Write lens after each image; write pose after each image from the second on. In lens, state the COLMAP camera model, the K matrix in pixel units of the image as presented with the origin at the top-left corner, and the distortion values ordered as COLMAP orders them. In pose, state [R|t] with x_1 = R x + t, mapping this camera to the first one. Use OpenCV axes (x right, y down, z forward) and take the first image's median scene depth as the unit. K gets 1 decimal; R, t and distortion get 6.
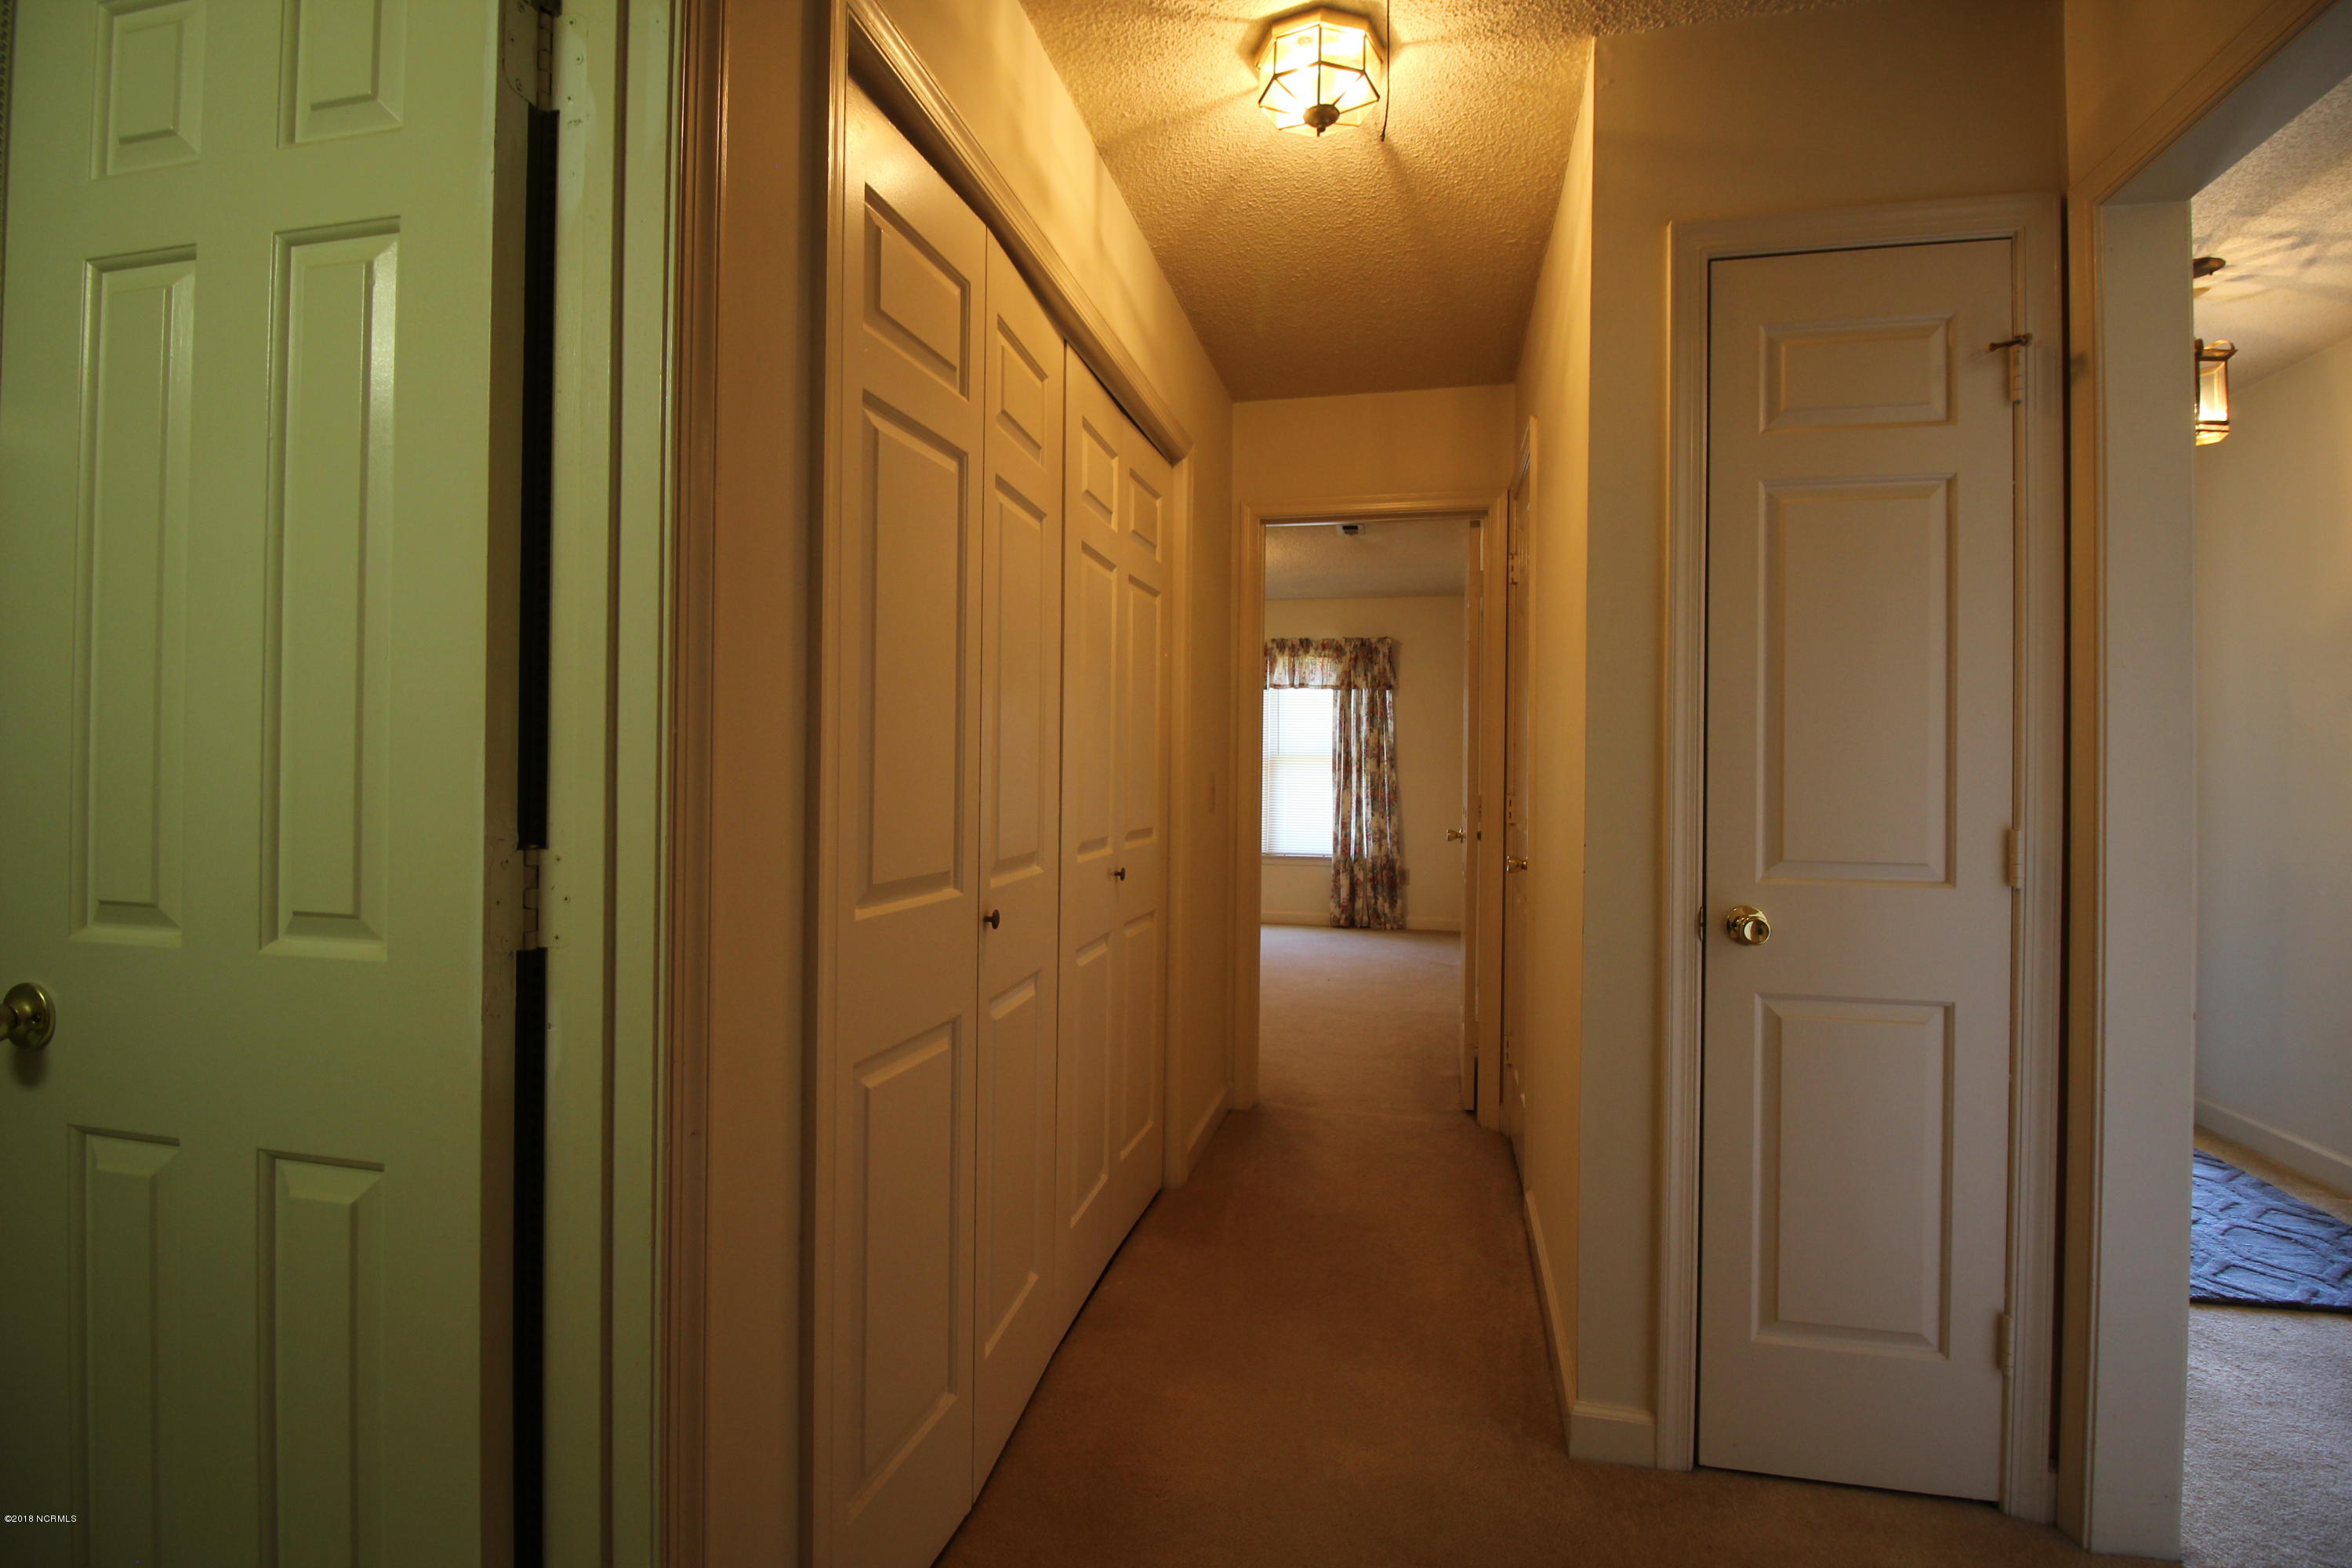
lens RADIAL K [[1094.1, 0, 1182.3], [0, 1094.1, 769.1], [0, 0, 1]] dist [-0.004859, -0.009707]
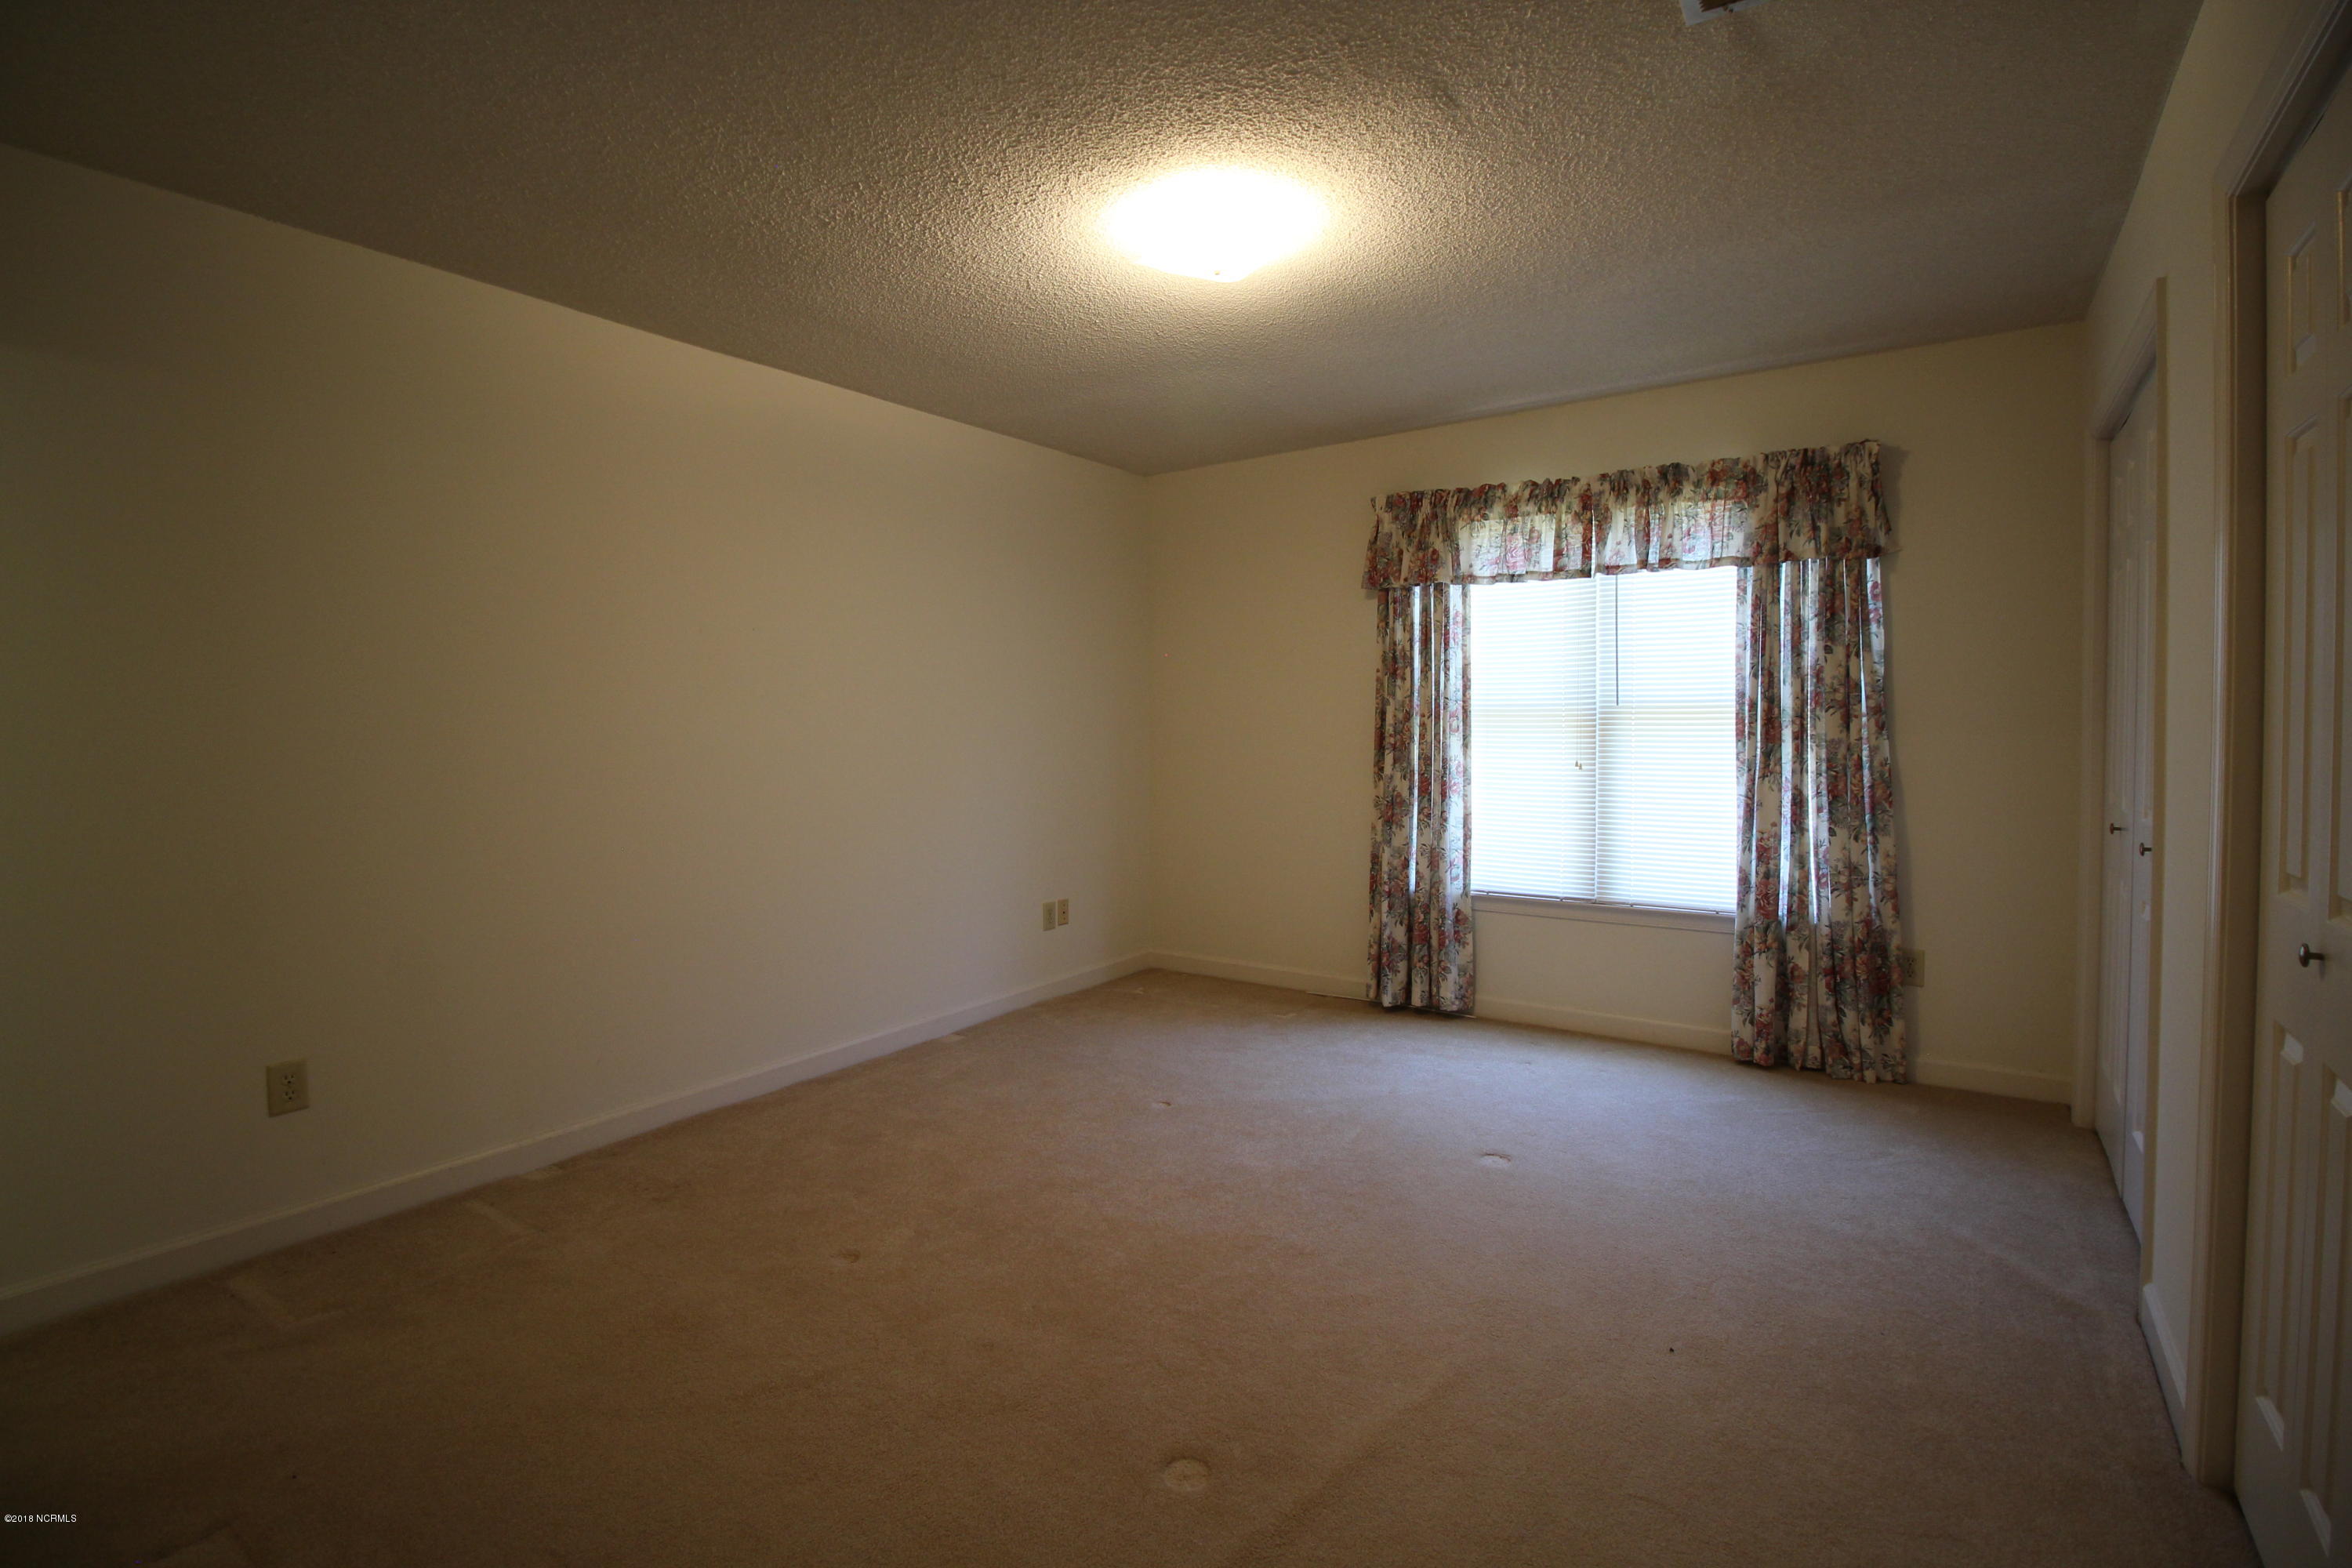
lens RADIAL K [[1094.1, 0, 1174.2], [0, 1094.1, 766.4], [0, 0, 1]] dist [-0.004859, -0.009707]
pose [[0.933962, -0.006266, -0.357318, 0.078952], [0.019853, 0.999212, 0.034371, -0.007360], [0.356821, -0.039195, 0.933350, 0.470214]]
